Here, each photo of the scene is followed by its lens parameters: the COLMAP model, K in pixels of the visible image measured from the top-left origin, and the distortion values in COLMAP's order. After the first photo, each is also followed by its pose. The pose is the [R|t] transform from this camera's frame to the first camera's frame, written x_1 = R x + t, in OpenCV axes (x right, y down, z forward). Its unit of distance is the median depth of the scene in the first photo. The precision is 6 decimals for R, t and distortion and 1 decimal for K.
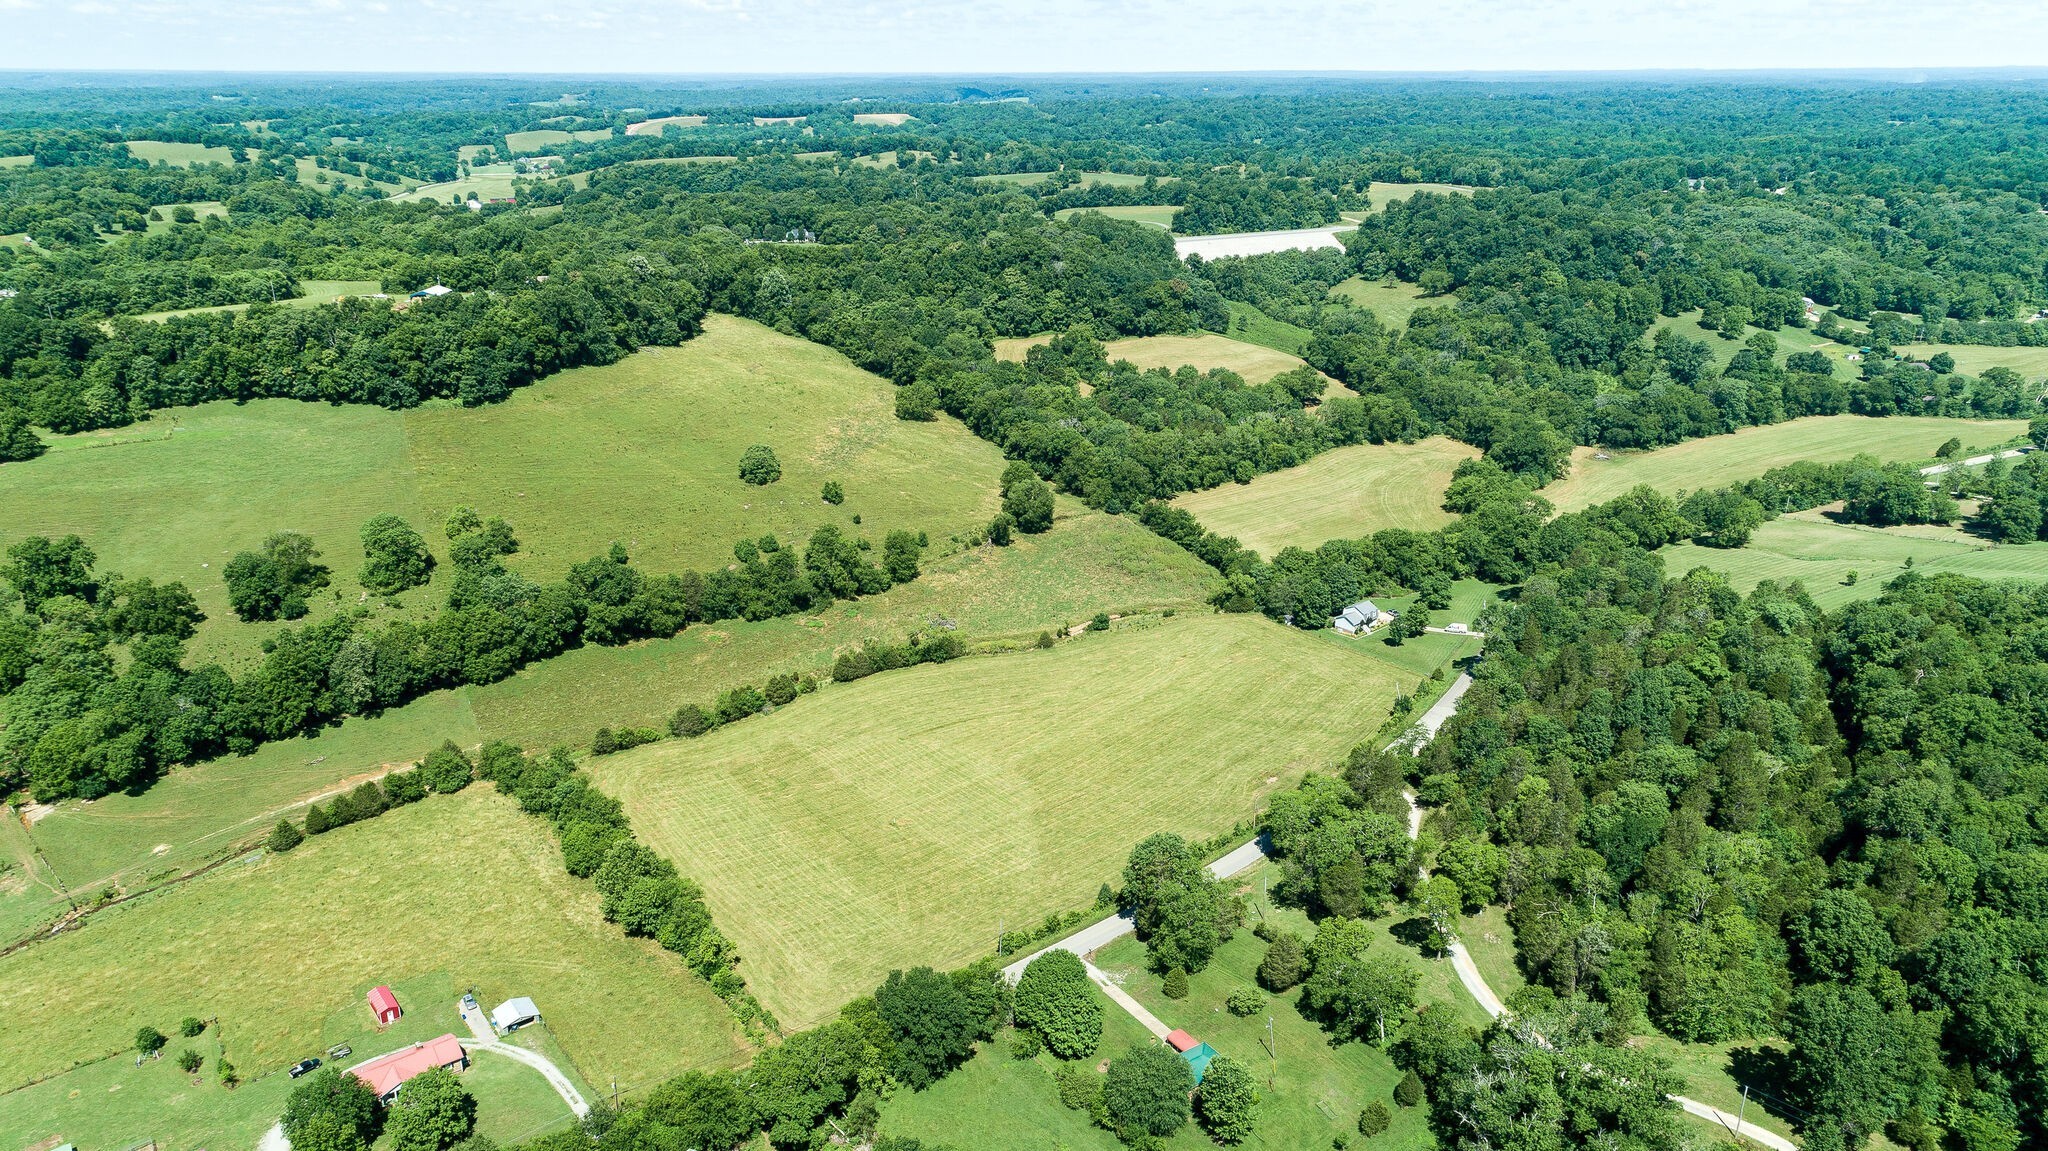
lens RADIAL K [[1452.4, 0, 1024.0], [0, 1452.4, 575.5], [0, 0, 1]] dist [0.018670, 0.003241]
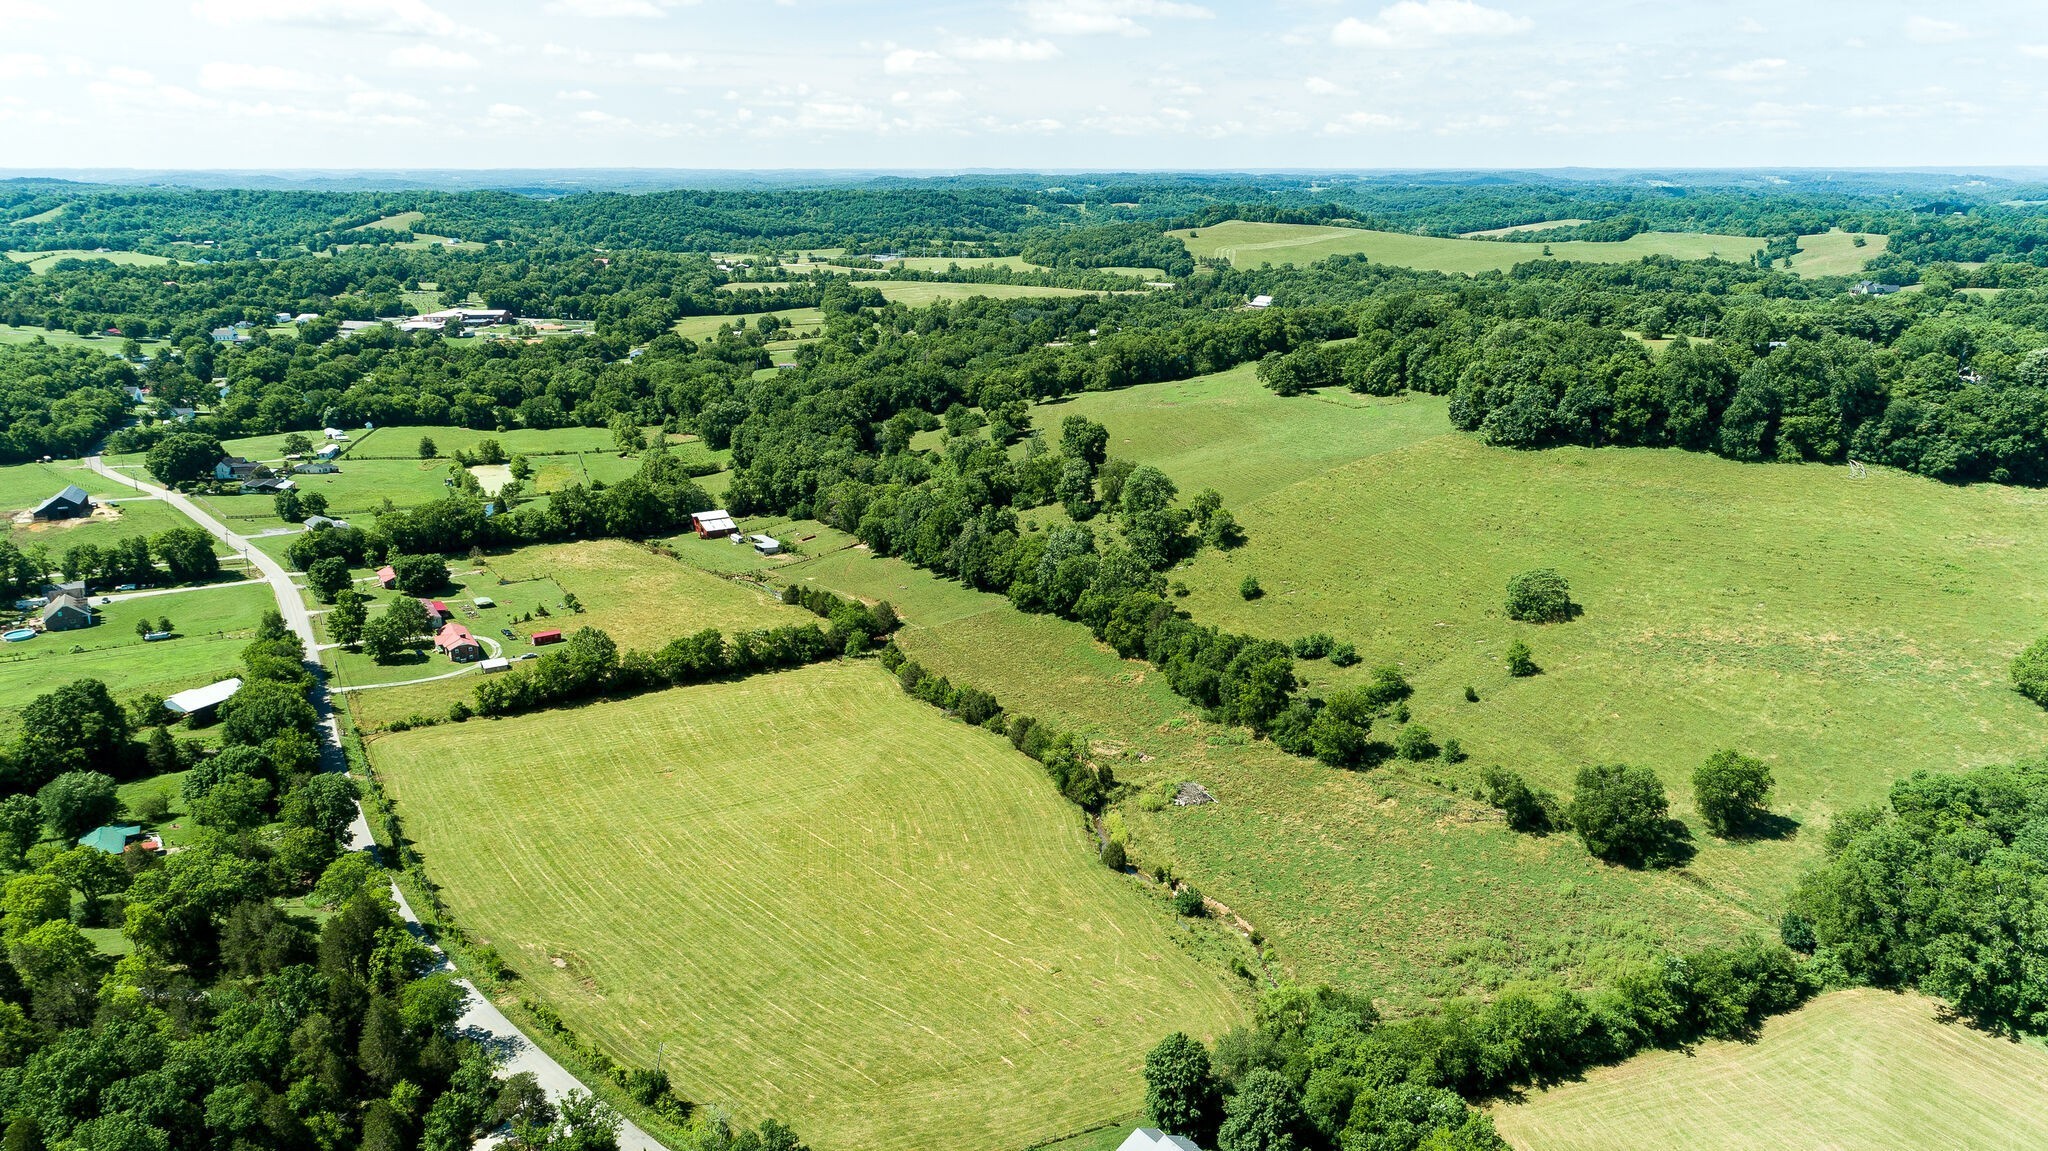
lens RADIAL K [[1452.4, 0, 1024.0], [0, 1452.4, 575.5], [0, 0, 1]] dist [0.018670, 0.003241]
pose [[-0.112619, 0.273978, -0.955119, 0.517456], [-0.334765, 0.894577, 0.296083, -0.210259], [0.935548, 0.353085, -0.009028, 0.767275]]
